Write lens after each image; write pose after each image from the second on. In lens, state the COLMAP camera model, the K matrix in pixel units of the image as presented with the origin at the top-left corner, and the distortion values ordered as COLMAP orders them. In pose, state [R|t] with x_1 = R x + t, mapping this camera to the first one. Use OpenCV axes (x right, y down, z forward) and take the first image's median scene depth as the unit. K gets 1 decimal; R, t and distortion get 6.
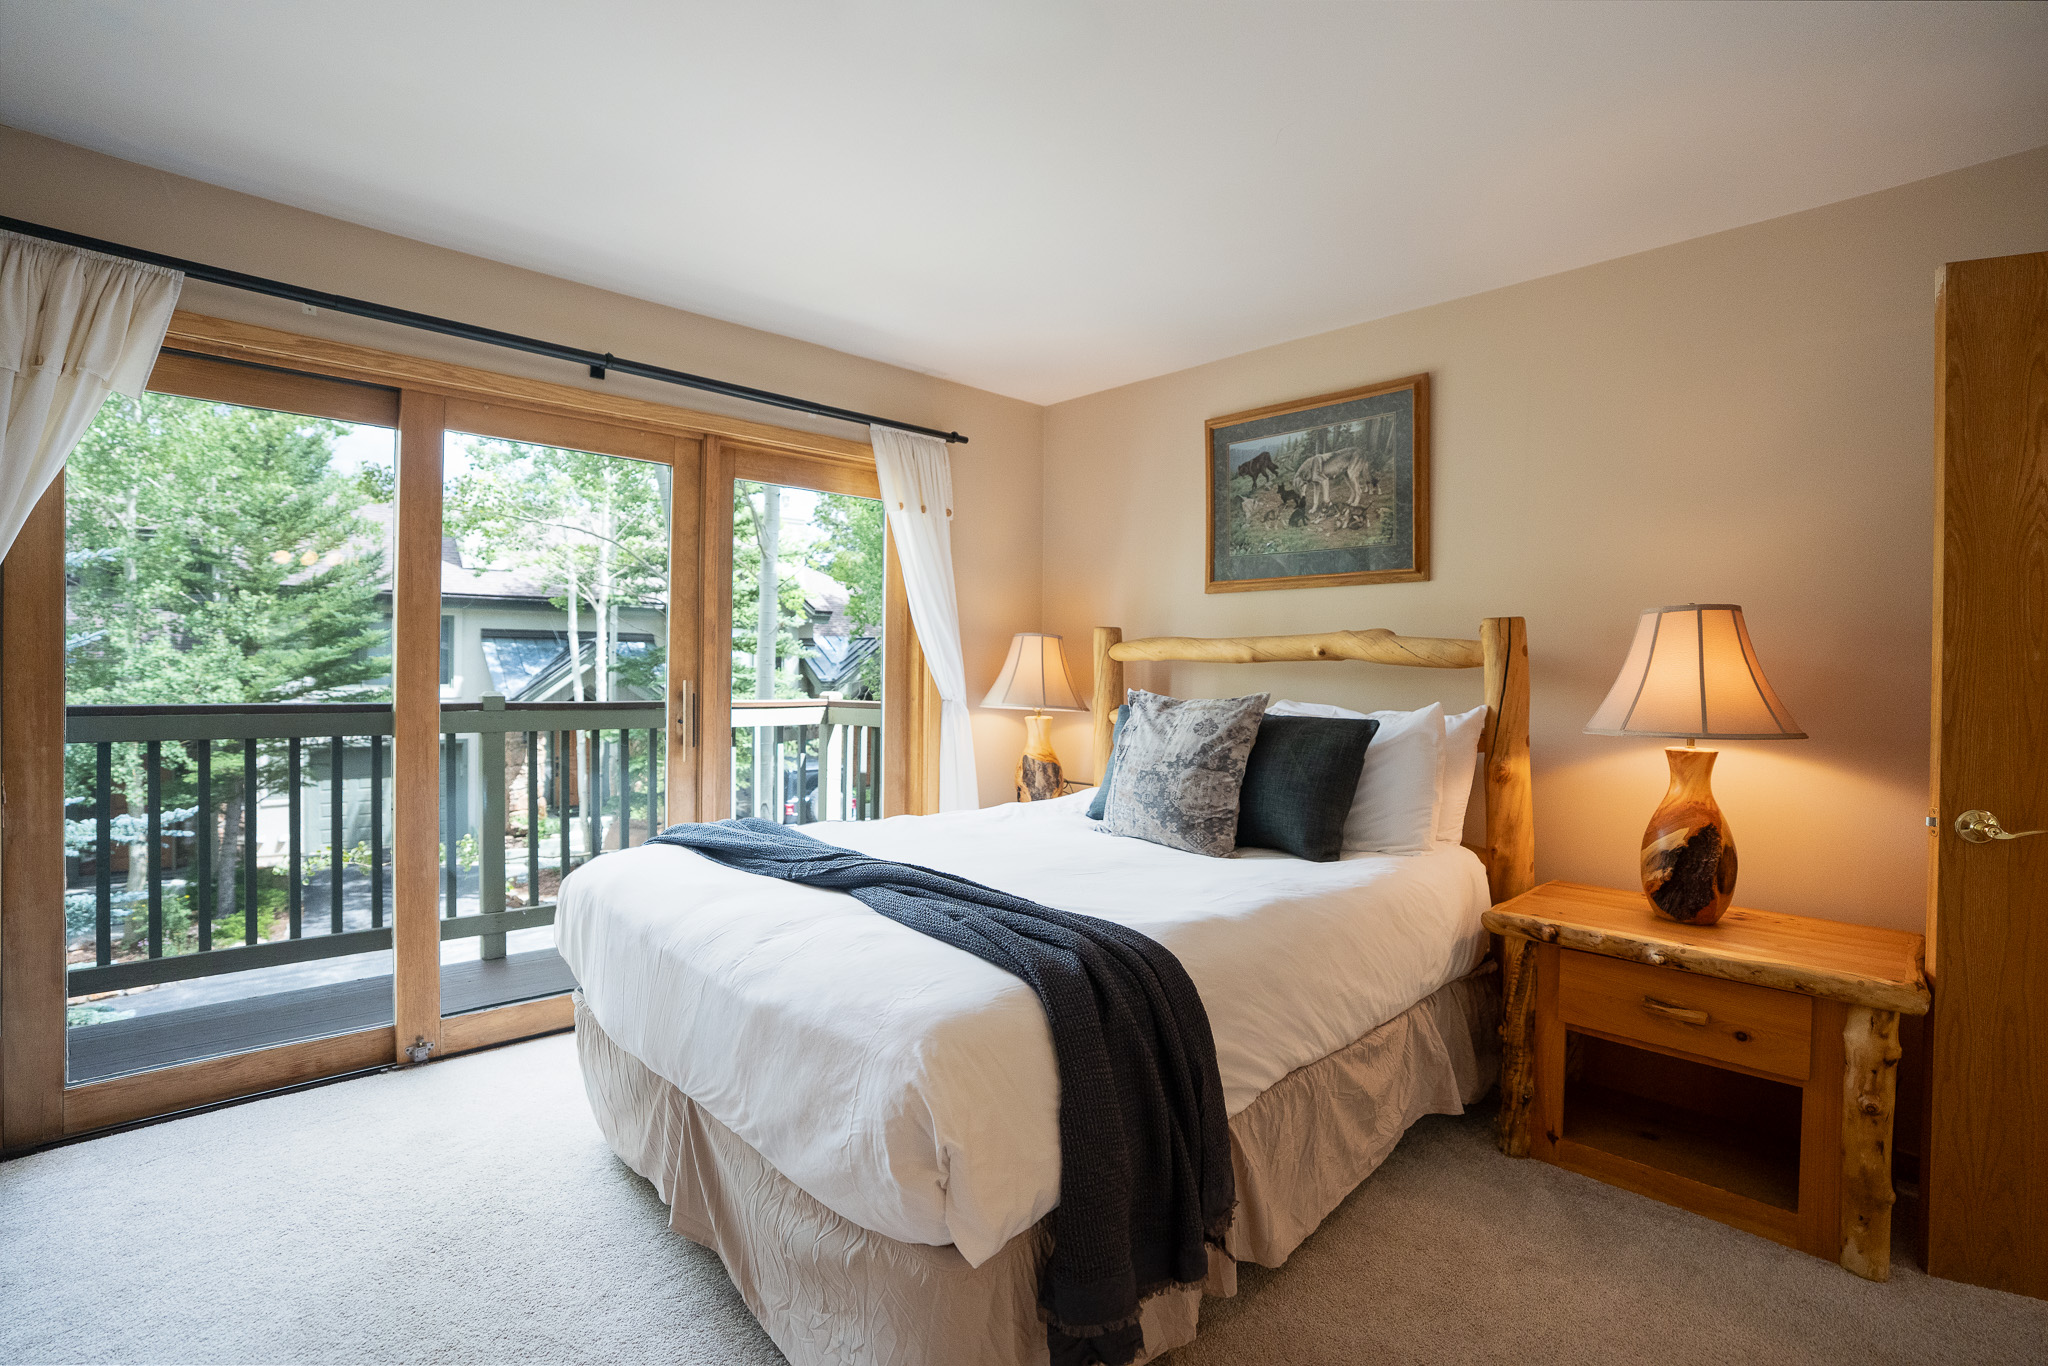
lens RADIAL K [[953.6, 0, 1025.8], [0, 953.6, 688.7], [0, 0, 1]] dist [-0.066221, 0.021752]
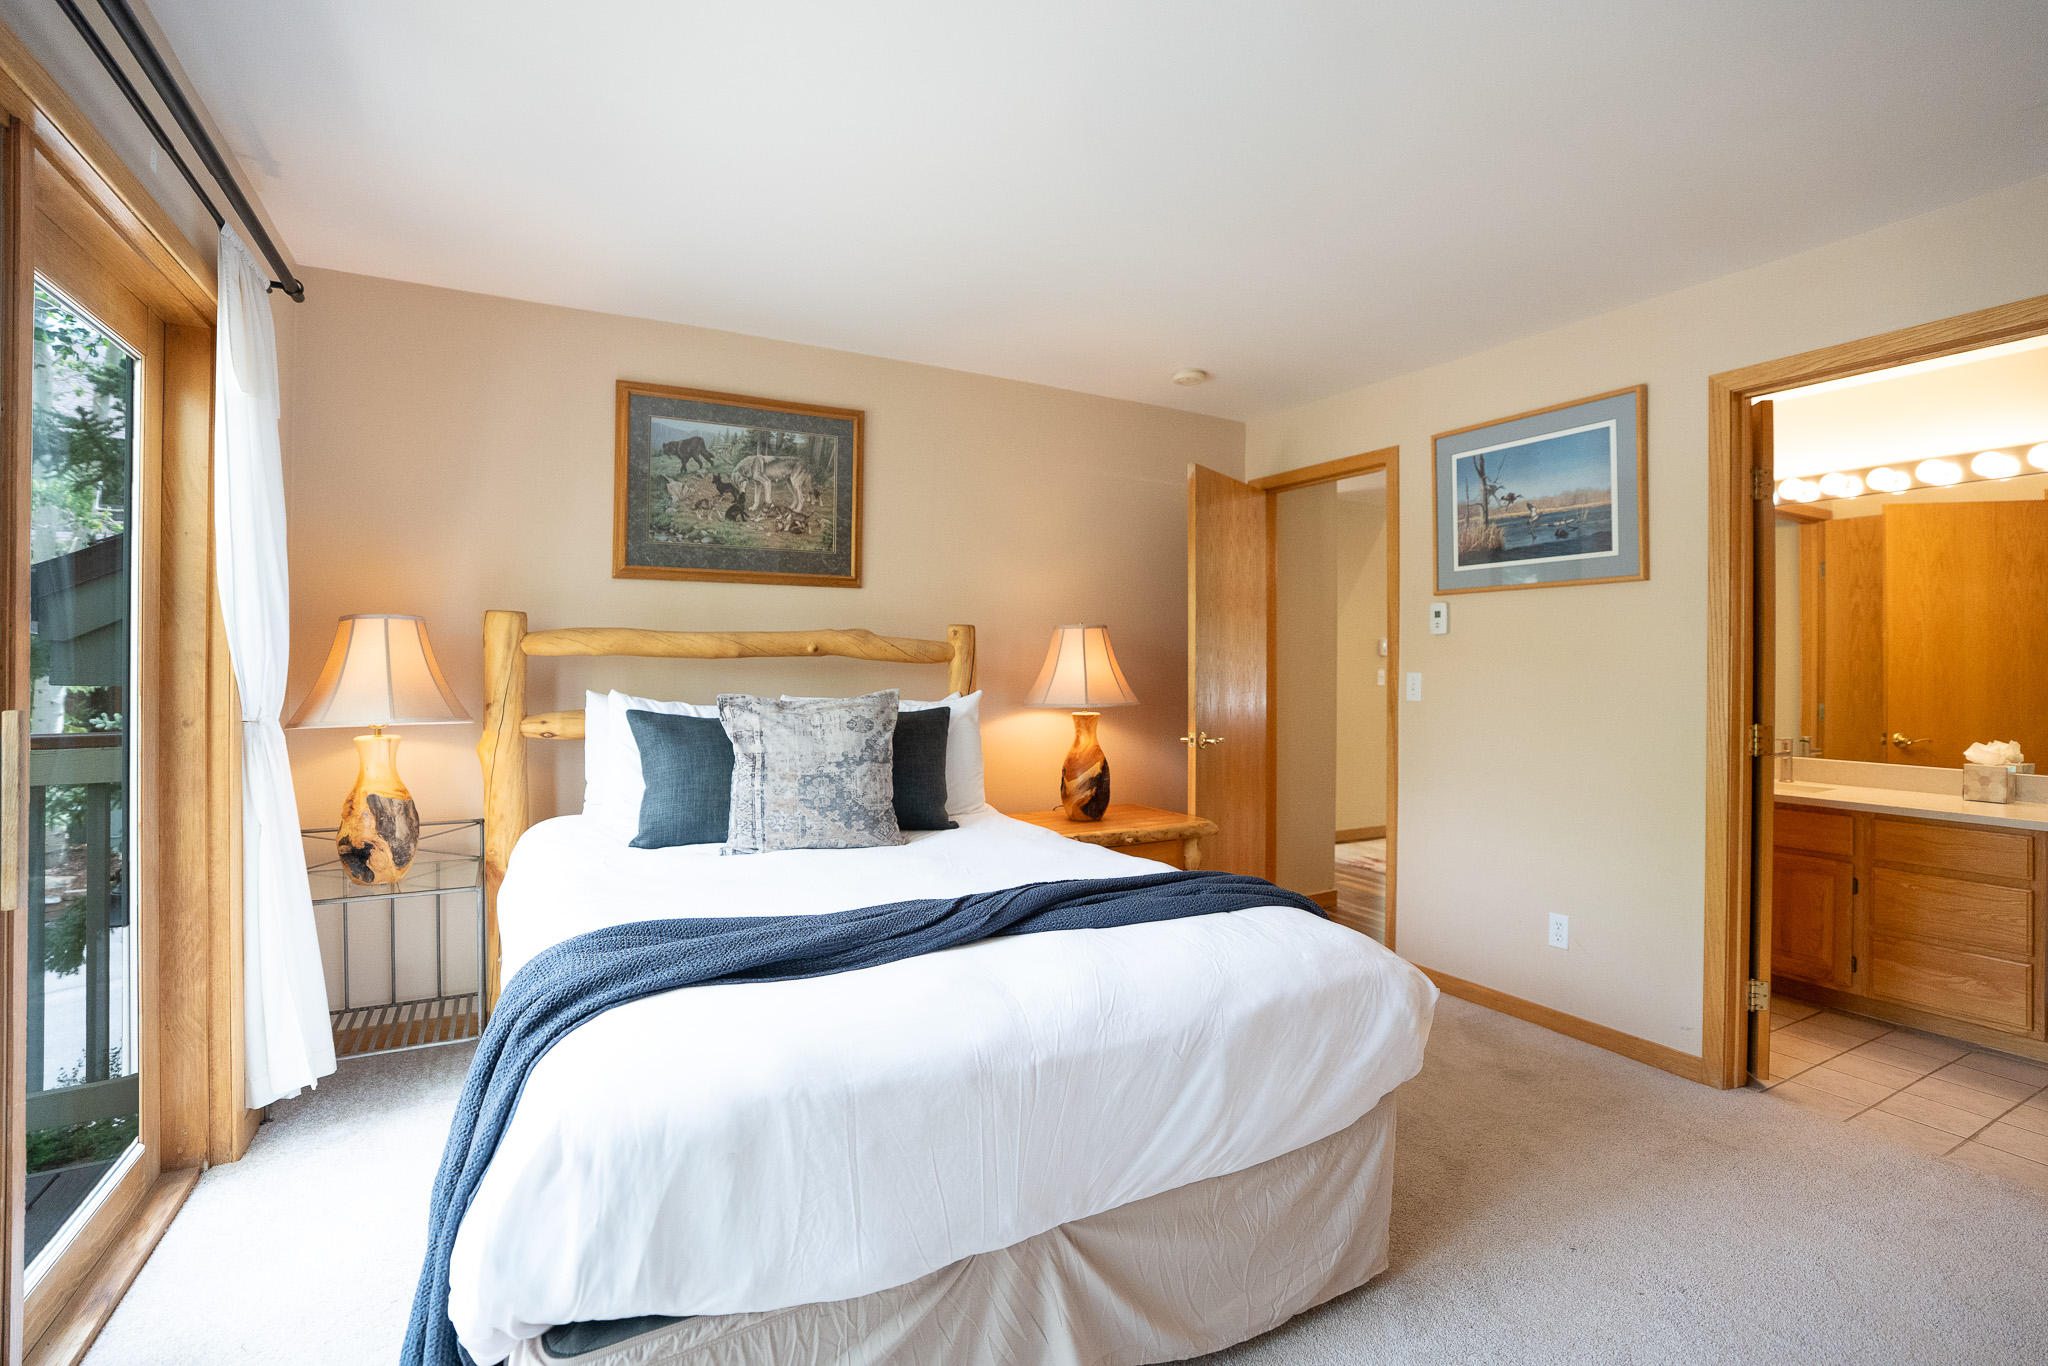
lens RADIAL K [[953.6, 0, 1032.2], [0, 953.6, 673.2], [0, 0, 1]] dist [-0.066221, 0.021752]
pose [[0.252662, -0.020317, 0.967341, -0.623378], [0.017215, 0.999716, 0.016501, -0.022886], [-0.967401, 0.012483, 0.252940, 0.463059]]
